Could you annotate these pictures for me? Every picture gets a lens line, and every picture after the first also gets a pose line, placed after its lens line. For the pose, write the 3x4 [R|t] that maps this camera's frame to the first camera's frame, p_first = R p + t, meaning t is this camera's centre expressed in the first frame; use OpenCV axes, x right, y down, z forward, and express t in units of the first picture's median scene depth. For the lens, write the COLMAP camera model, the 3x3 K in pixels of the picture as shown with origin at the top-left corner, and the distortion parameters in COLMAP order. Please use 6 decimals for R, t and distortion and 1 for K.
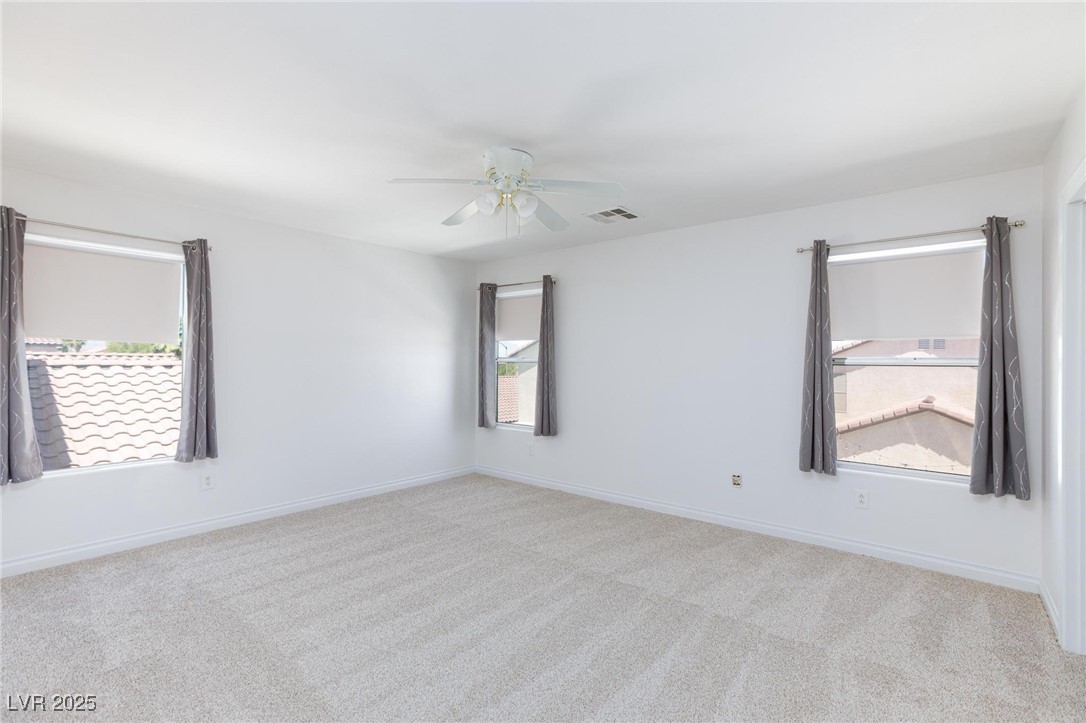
lens RADIAL K [[505.0, 0, 549.8], [0, 505.0, 357.2], [0, 0, 1]] dist [-0.020192, 0.010864]
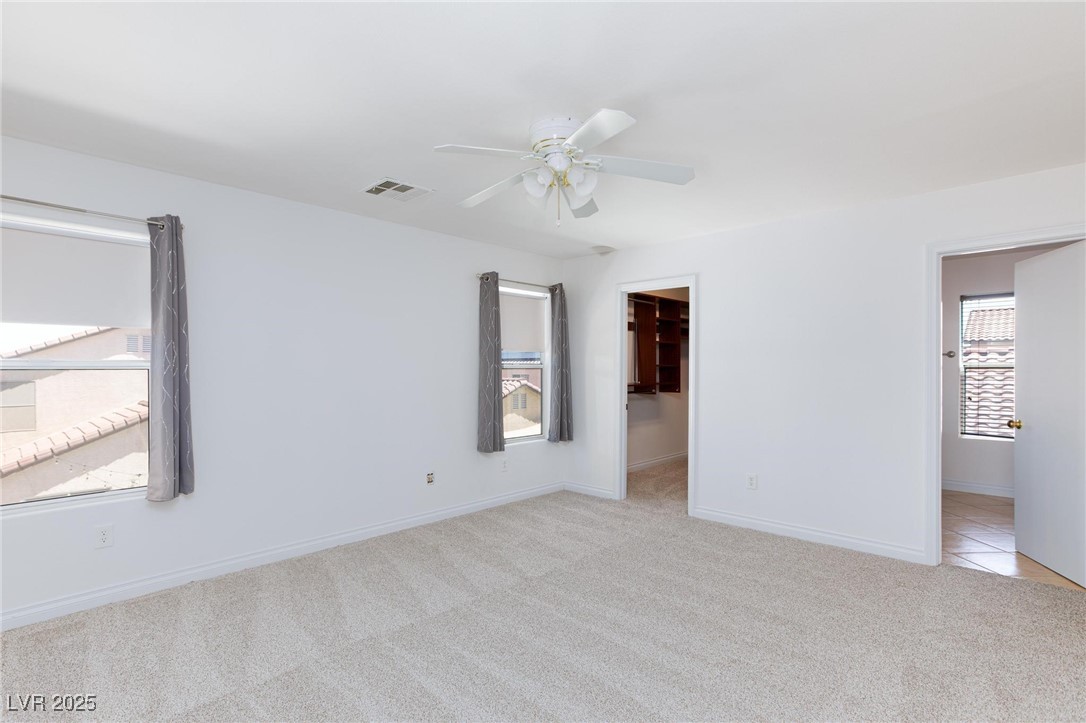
lens RADIAL K [[505.0, 0, 549.9], [0, 505.0, 371.4], [0, 0, 1]] dist [-0.020192, 0.010864]
pose [[0.073369, -0.011073, 0.997243, -0.669545], [-0.010834, 0.999871, 0.011899, 0.004453], [-0.997246, -0.011677, 0.073239, 0.671943]]
